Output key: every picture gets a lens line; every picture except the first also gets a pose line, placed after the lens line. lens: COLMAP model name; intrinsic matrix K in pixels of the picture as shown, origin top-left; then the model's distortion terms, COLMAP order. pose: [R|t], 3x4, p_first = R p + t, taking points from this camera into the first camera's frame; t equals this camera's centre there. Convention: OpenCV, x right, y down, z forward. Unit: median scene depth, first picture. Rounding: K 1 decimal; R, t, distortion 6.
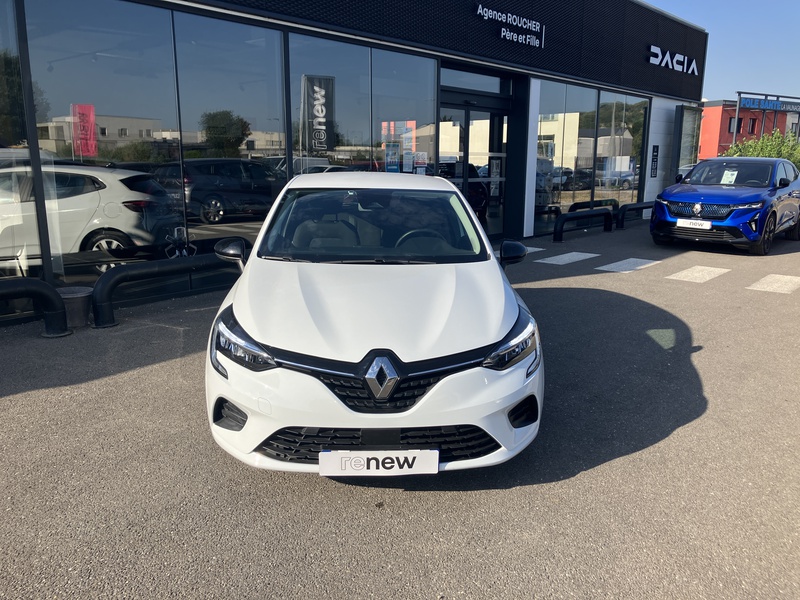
lens RADIAL K [[663.8, 0, 401.3], [0, 663.8, 296.6], [0, 0, 1]] dist [0.002883, 0.026124]
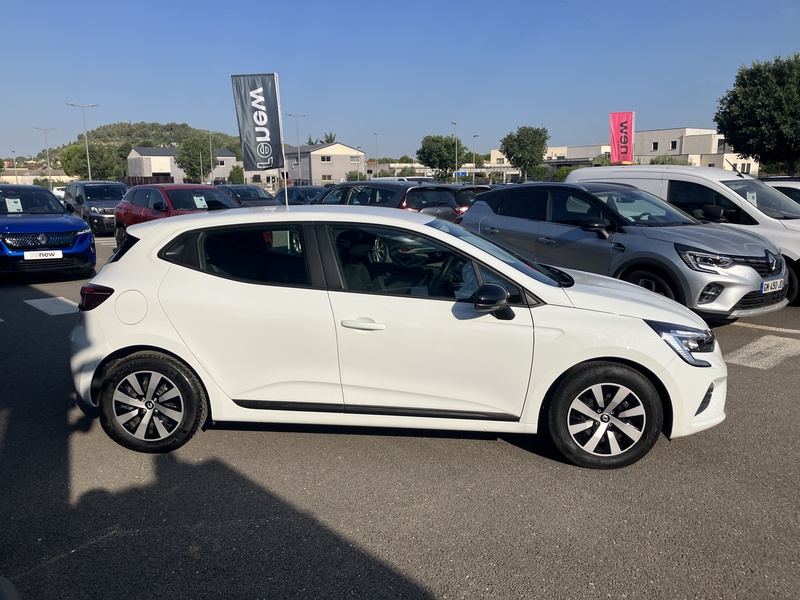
lens RADIAL K [[663.8, 0, 393.8], [0, 663.8, 302.7], [0, 0, 1]] dist [0.002883, 0.026124]
pose [[0.134766, -0.184369, 0.973574, -1.040942], [0.212264, 0.965100, 0.153382, -0.206369], [-0.967875, 0.185984, 0.169197, 0.926834]]
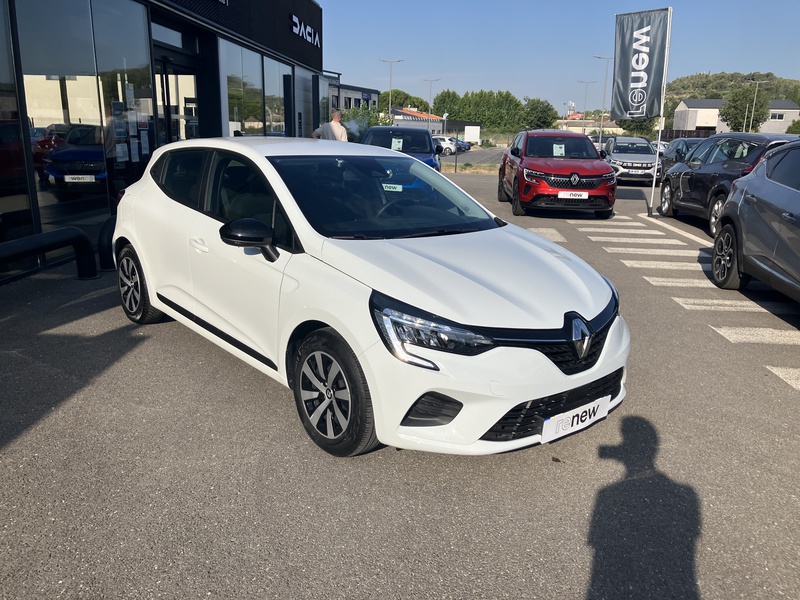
lens RADIAL K [[663.8, 0, 402.7], [0, 663.8, 303.9], [0, 0, 1]] dist [0.002883, 0.026124]
pose [[0.793145, -0.137990, 0.593195, -0.573608], [0.101628, 0.990325, 0.094487, -0.039391], [-0.600494, -0.014657, 0.799495, 0.215547]]
